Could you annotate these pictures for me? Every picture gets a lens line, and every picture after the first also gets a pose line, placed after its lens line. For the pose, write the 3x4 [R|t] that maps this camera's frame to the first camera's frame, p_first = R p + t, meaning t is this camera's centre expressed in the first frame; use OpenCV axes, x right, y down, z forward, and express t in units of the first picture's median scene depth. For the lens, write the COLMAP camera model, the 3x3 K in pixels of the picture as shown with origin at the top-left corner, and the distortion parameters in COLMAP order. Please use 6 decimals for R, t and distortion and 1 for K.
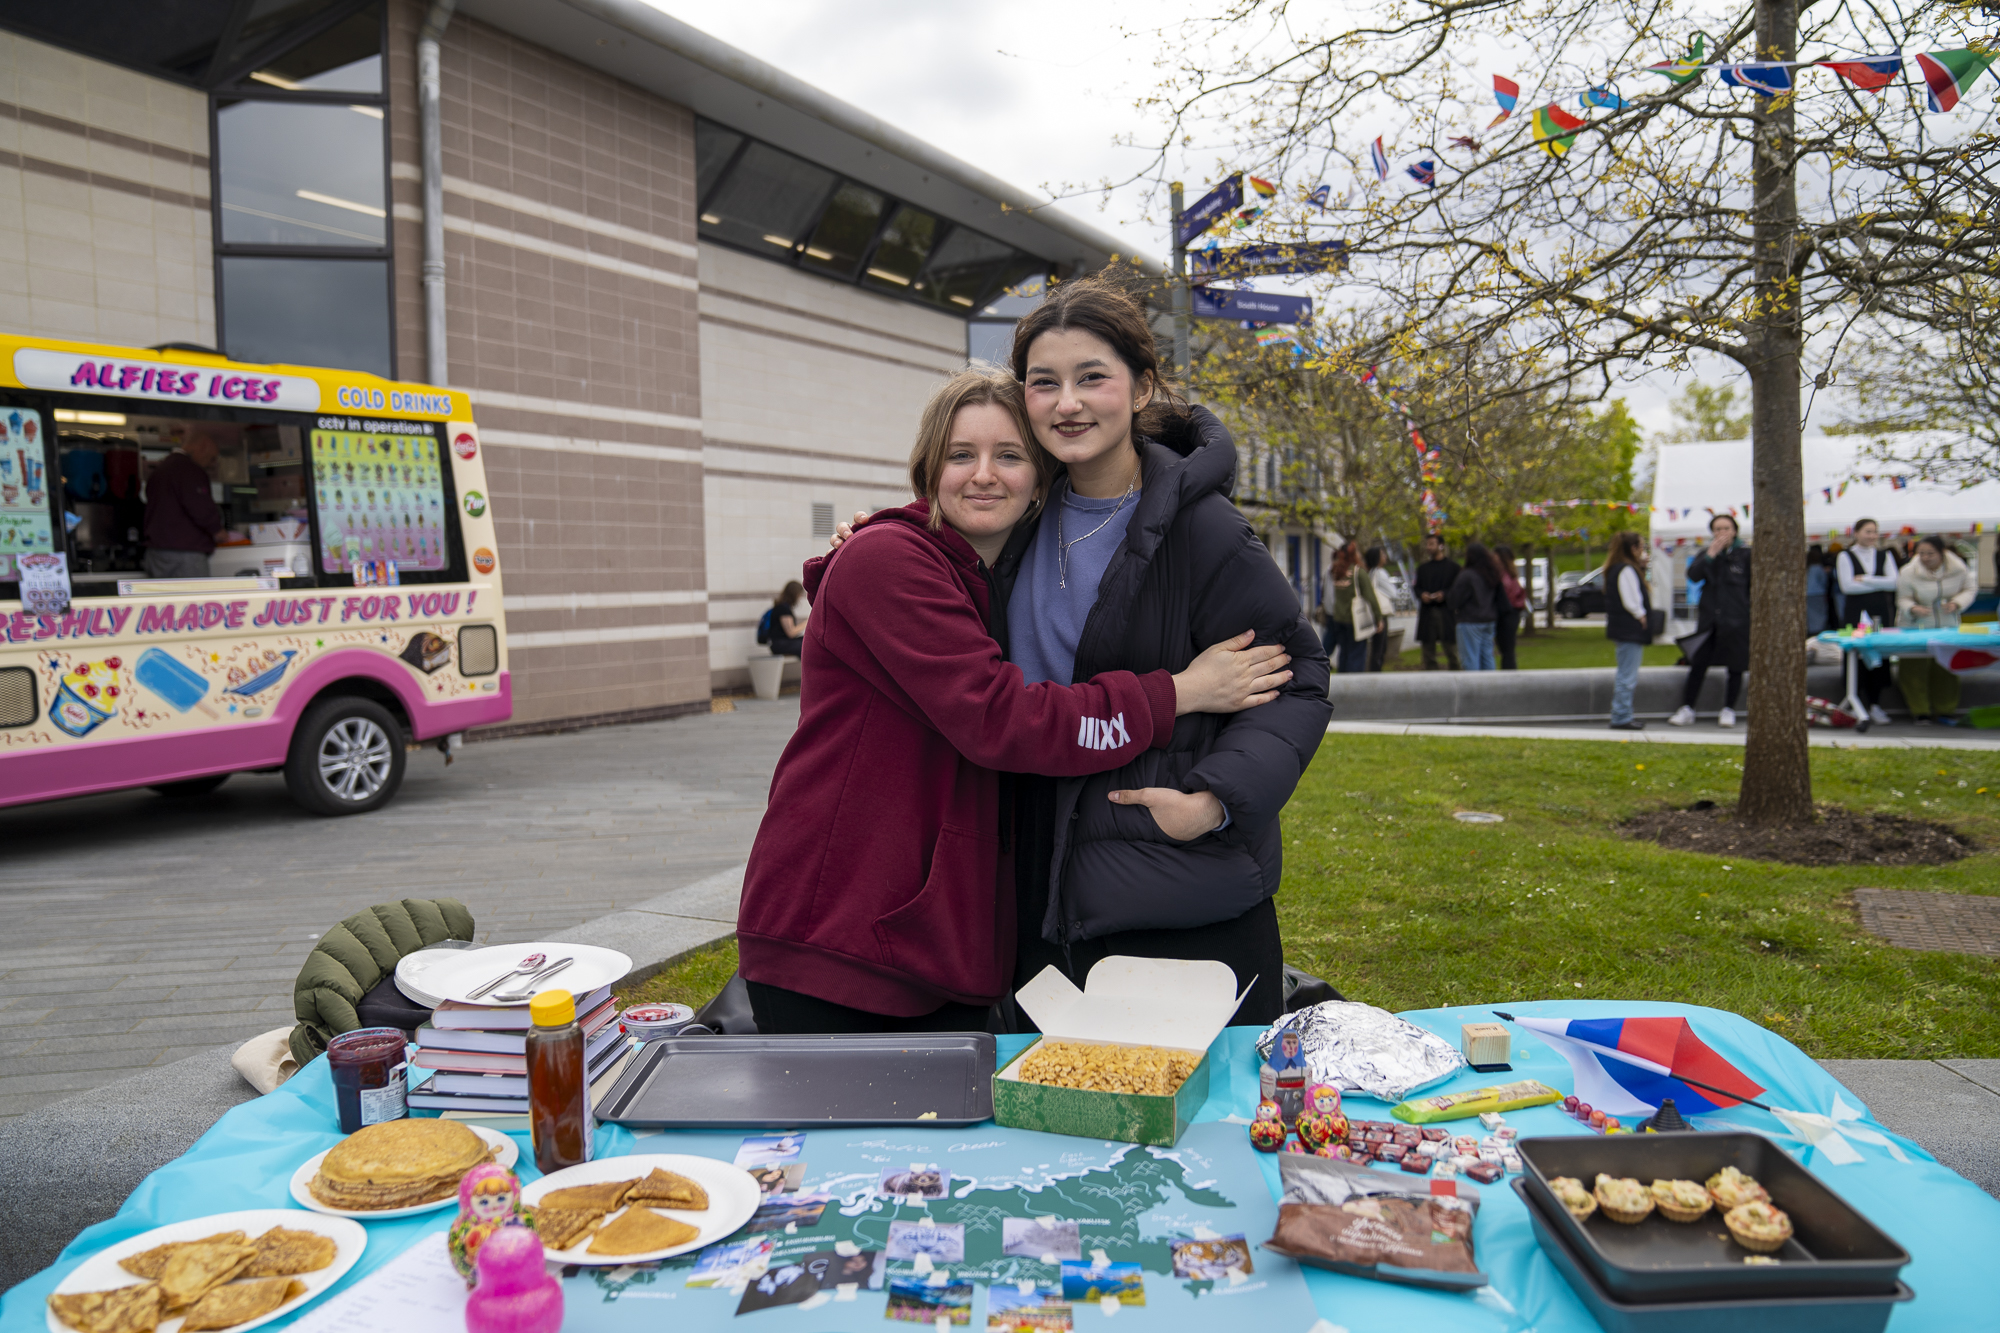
lens RADIAL K [[1400.3, 0, 997.2], [0, 1400.3, 664.5], [0, 0, 1]] dist [-0.006459, -0.000514]
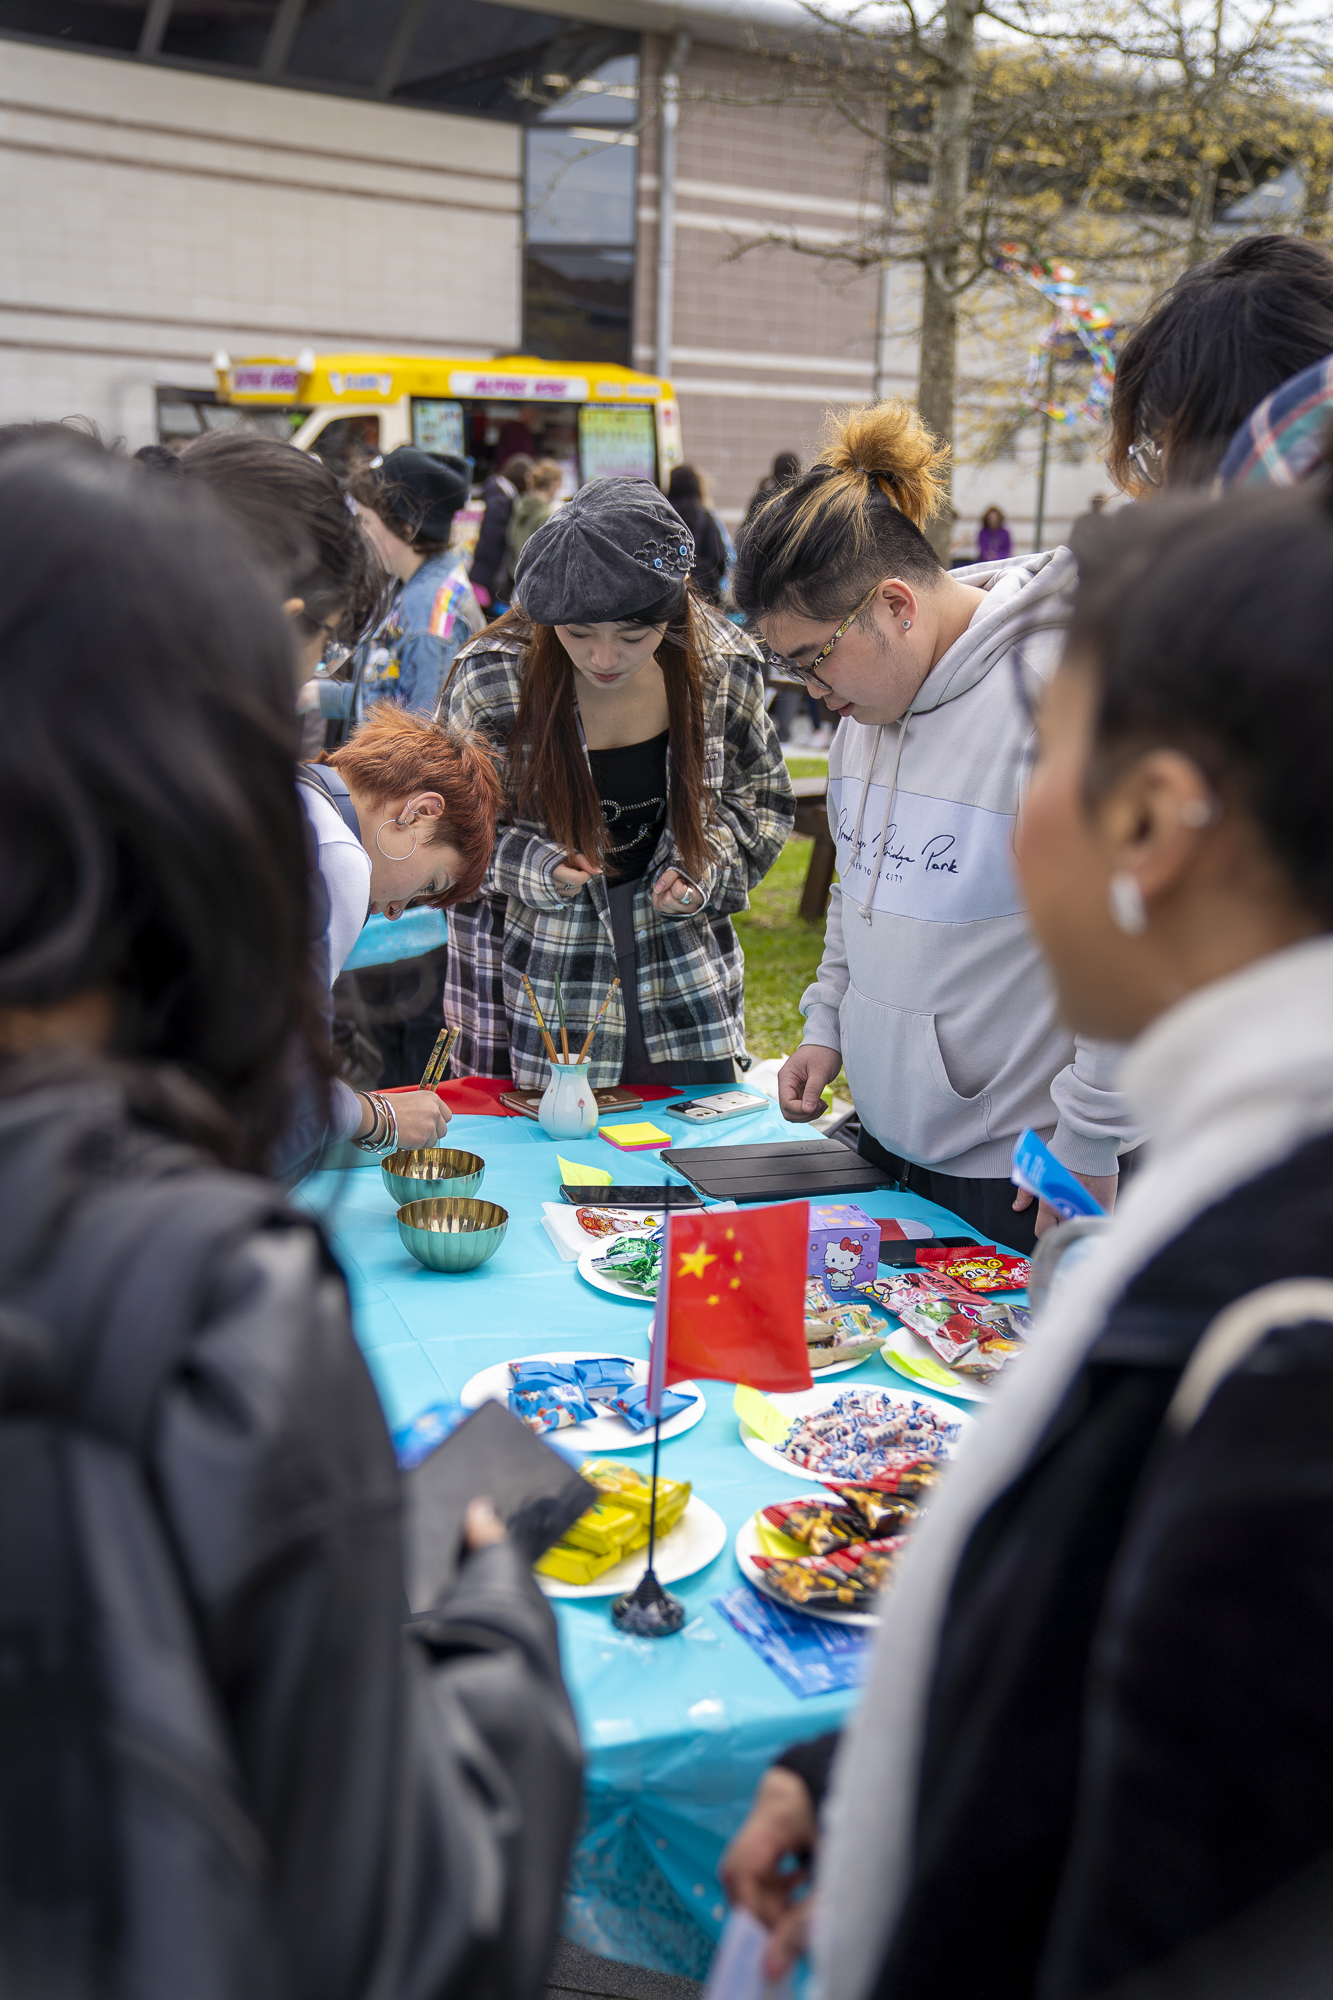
lens RADIAL K [[2233.3, 0, 666.3], [0, 2233.3, 999.1], [0, 0, 1]] dist [-0.006729, 0.000000]
pose [[0.921209, 0.114443, -0.371857, 0.463791], [-0.051796, 0.983327, 0.174314, 0.038579], [0.385606, -0.141319, 0.911777, -1.024226]]
